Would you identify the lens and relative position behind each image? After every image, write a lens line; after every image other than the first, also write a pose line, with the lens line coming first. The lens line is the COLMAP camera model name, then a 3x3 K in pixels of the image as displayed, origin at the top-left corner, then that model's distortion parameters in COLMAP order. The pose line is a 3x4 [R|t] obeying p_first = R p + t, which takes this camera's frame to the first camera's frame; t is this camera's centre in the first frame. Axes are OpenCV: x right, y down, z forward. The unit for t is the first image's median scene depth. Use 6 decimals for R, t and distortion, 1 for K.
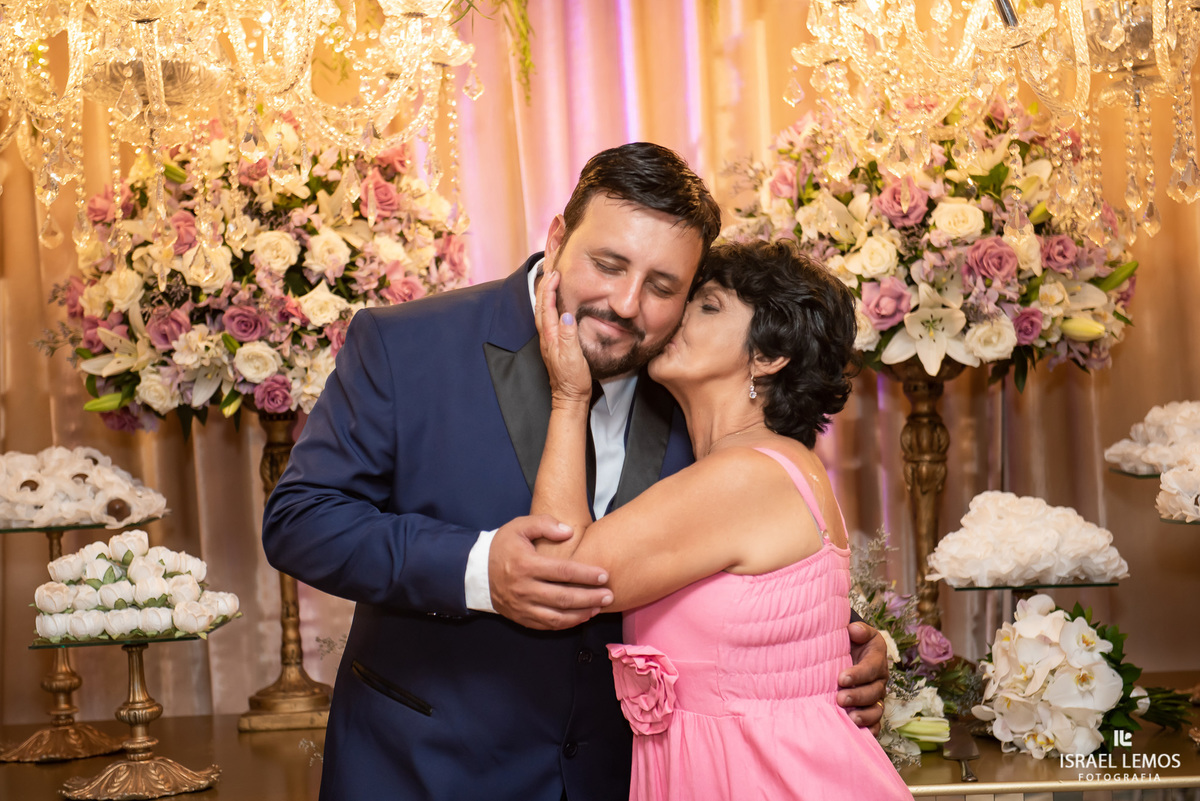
lens RADIAL K [[2243.7, 0, 601.4], [0, 2243.7, 401.1], [0, 0, 1]] dist [0.133362, -0.245745]
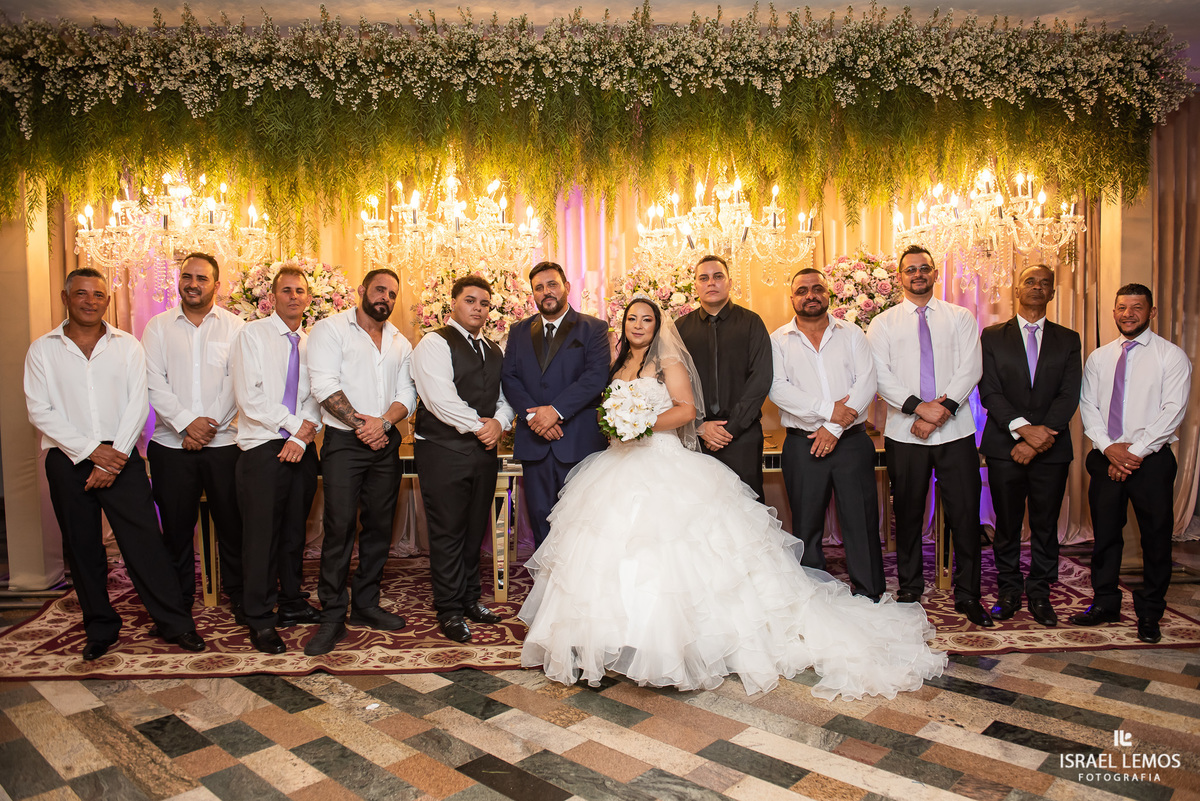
lens RADIAL K [[890.6, 0, 619.7], [0, 890.6, 393.2], [0, 0, 1]] dist [-0.046217, -0.000376]
pose [[0.995876, 0.034686, 0.083837, -0.044270], [-0.038931, 0.998013, 0.049546, 0.002032], [-0.081952, -0.052605, 0.995247, -0.380488]]
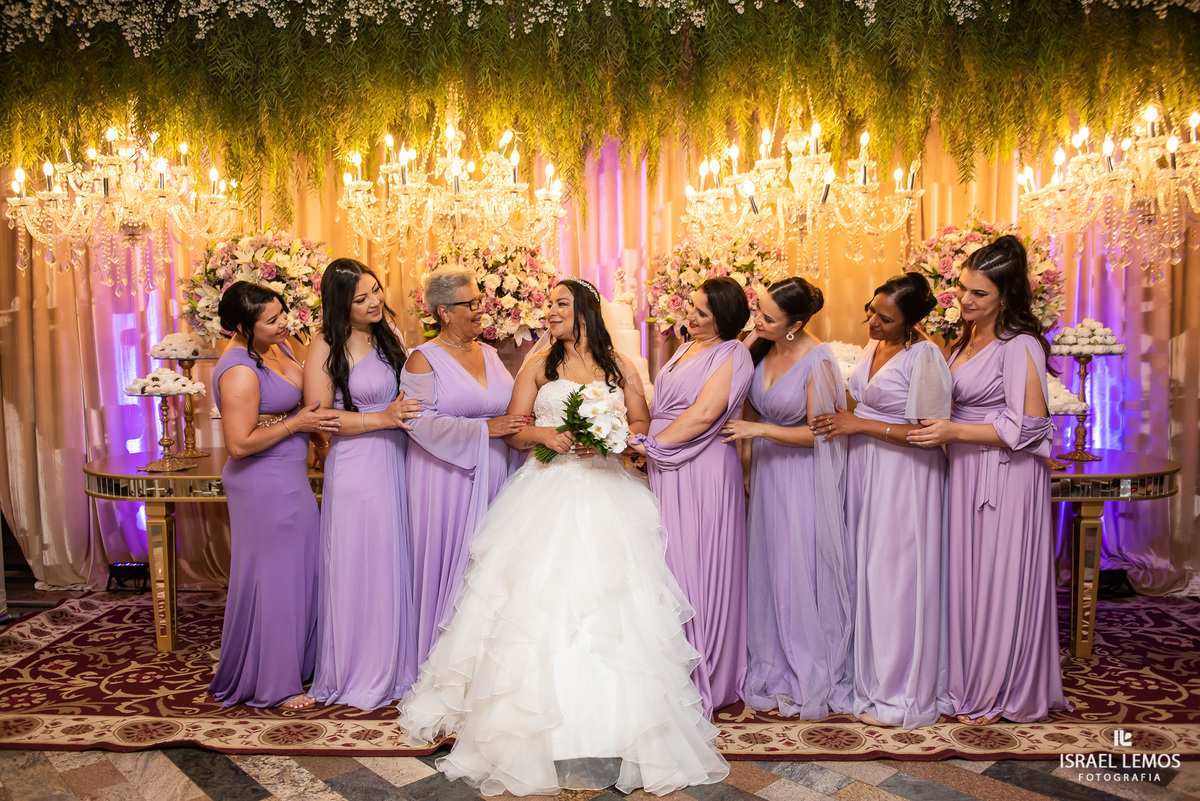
lens RADIAL K [[954.5, 0, 574.4], [0, 954.5, 418.1], [0, 0, 1]] dist [-0.037021, 0.001439]
pose [[0.998976, 0.042413, -0.015720, -0.017595], [-0.041114, 0.996306, 0.075386, 0.009138], [0.018860, -0.074662, 0.997031, -0.193606]]
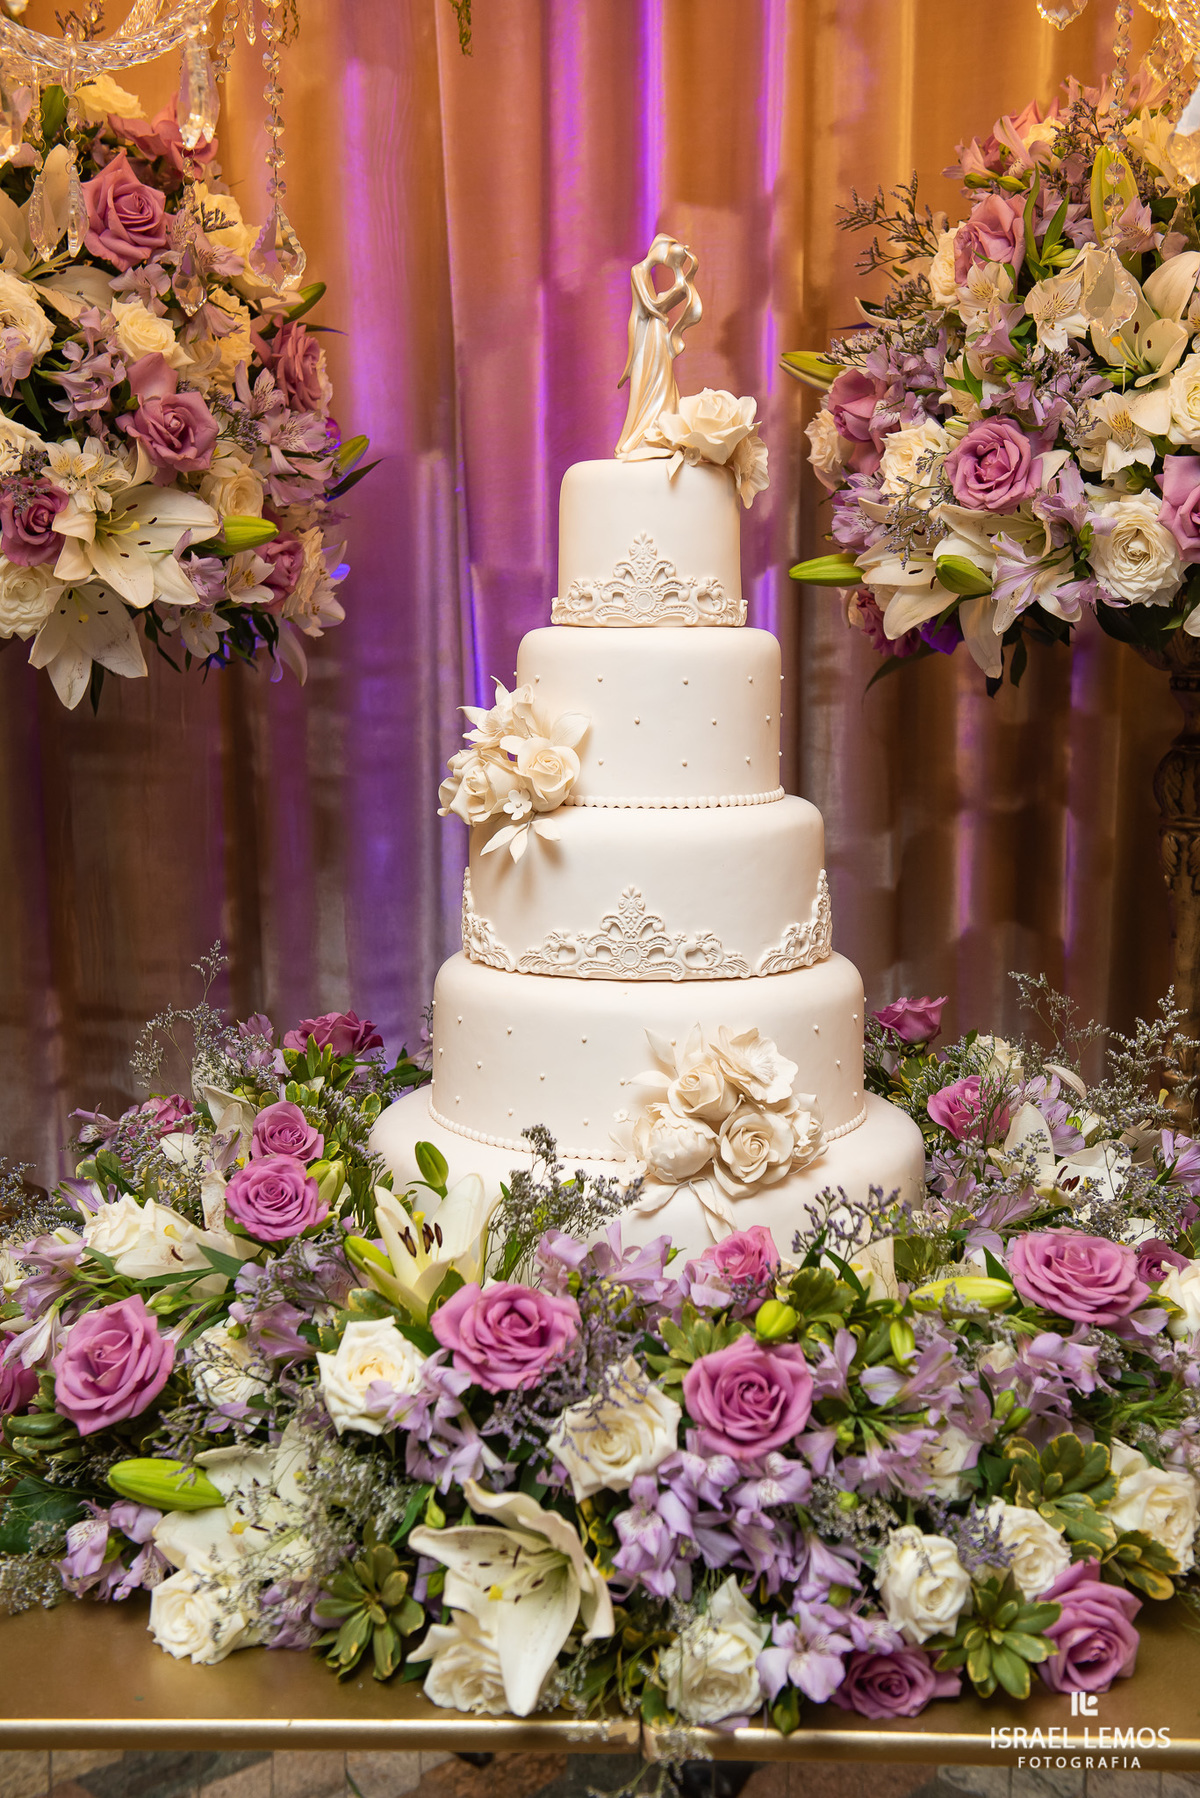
lens RADIAL K [[2155.6, 0, 597.5], [0, 2155.6, 896.9], [0, 0, 1]] dist [0.096500, 0.015249]
pose [[0.998348, 0.052074, 0.024260, -0.004762], [-0.054710, 0.990647, 0.124998, -0.012841], [-0.017524, -0.126119, 0.991860, 0.546778]]
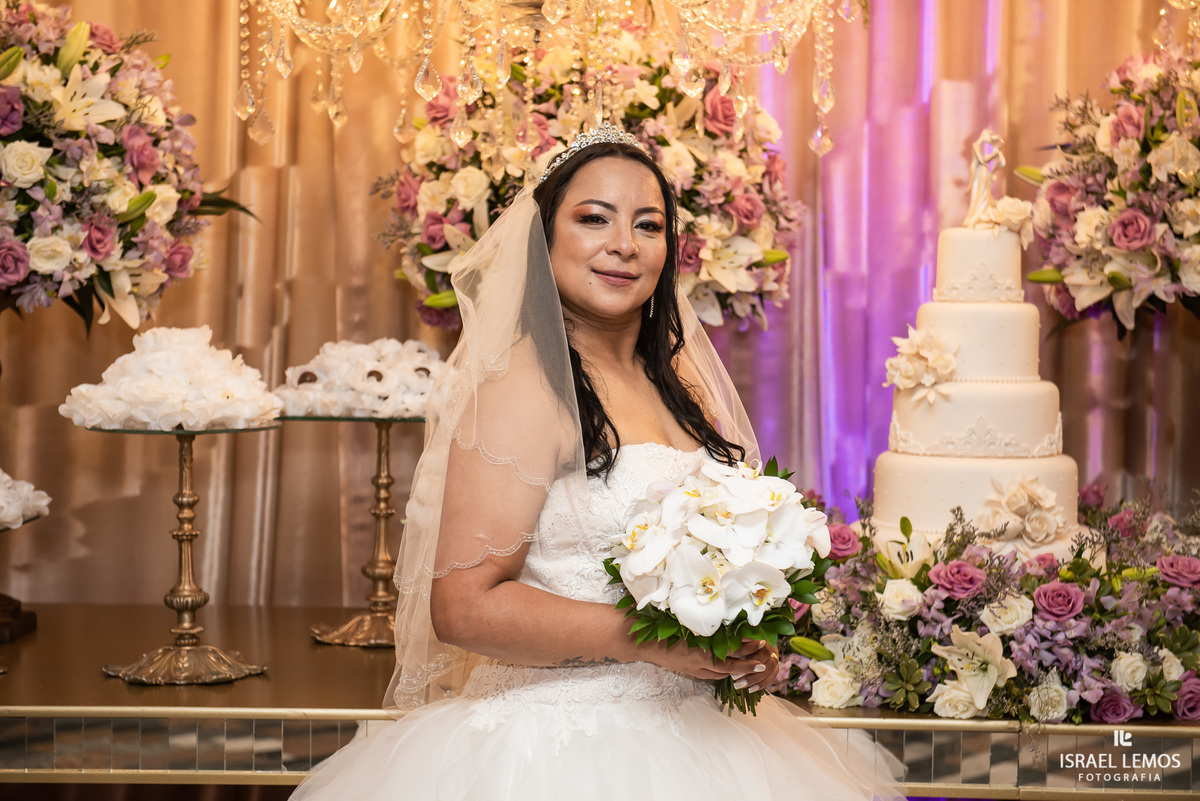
lens RADIAL K [[2200.0, 0, 604.4], [0, 2200.0, 402.3], [0, 0, 1]] dist [0.127729, -0.222451]
pose [[0.997742, 0.063814, 0.020957, -0.169567], [-0.064636, 0.997058, 0.041212, 0.001695], [-0.018266, -0.042474, 0.998931, 0.009402]]
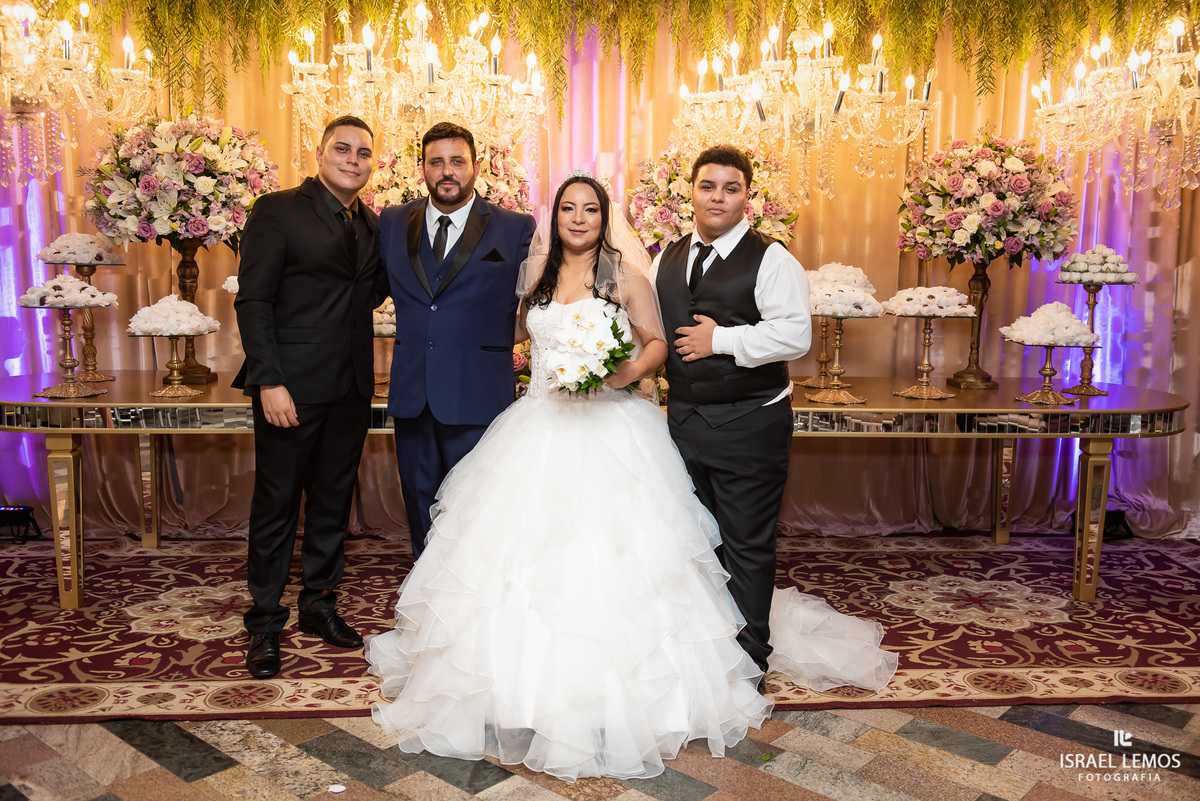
lens RADIAL K [[1101.9, 0, 620.7], [0, 1101.9, 389.4], [0, 0, 1]] dist [0.005739, -0.003452]
pose [[0.992217, 0.053003, 0.112678, -0.093431], [-0.065652, 0.991572, 0.111689, 0.008931], [-0.105809, -0.118217, 0.987334, -0.236246]]
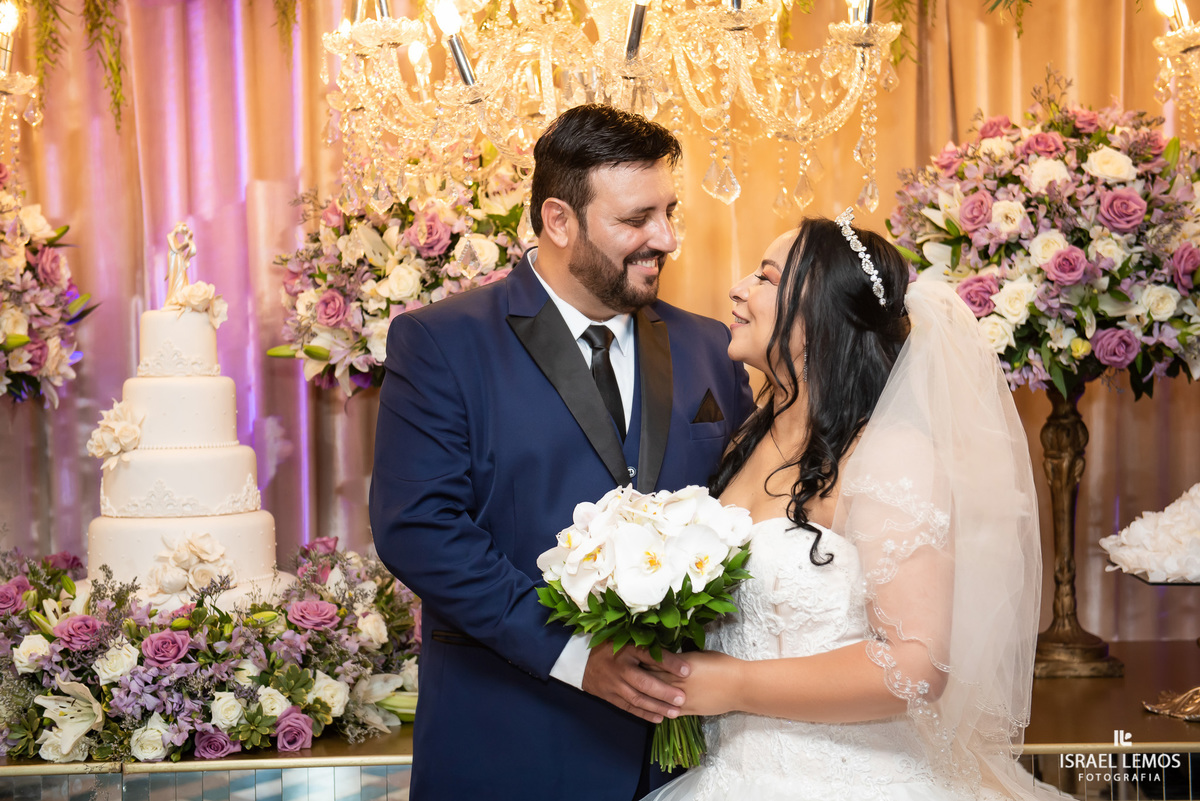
lens RADIAL K [[1867.3, 0, 588.6], [0, 1867.3, 398.0], [0, 0, 1]] dist [0.134538, -0.029620]
pose [[0.997471, 0.032300, 0.063318, 0.155772], [-0.032585, 0.999463, 0.003482, -0.012148], [-0.063172, -0.005537, 0.997987, 0.052963]]
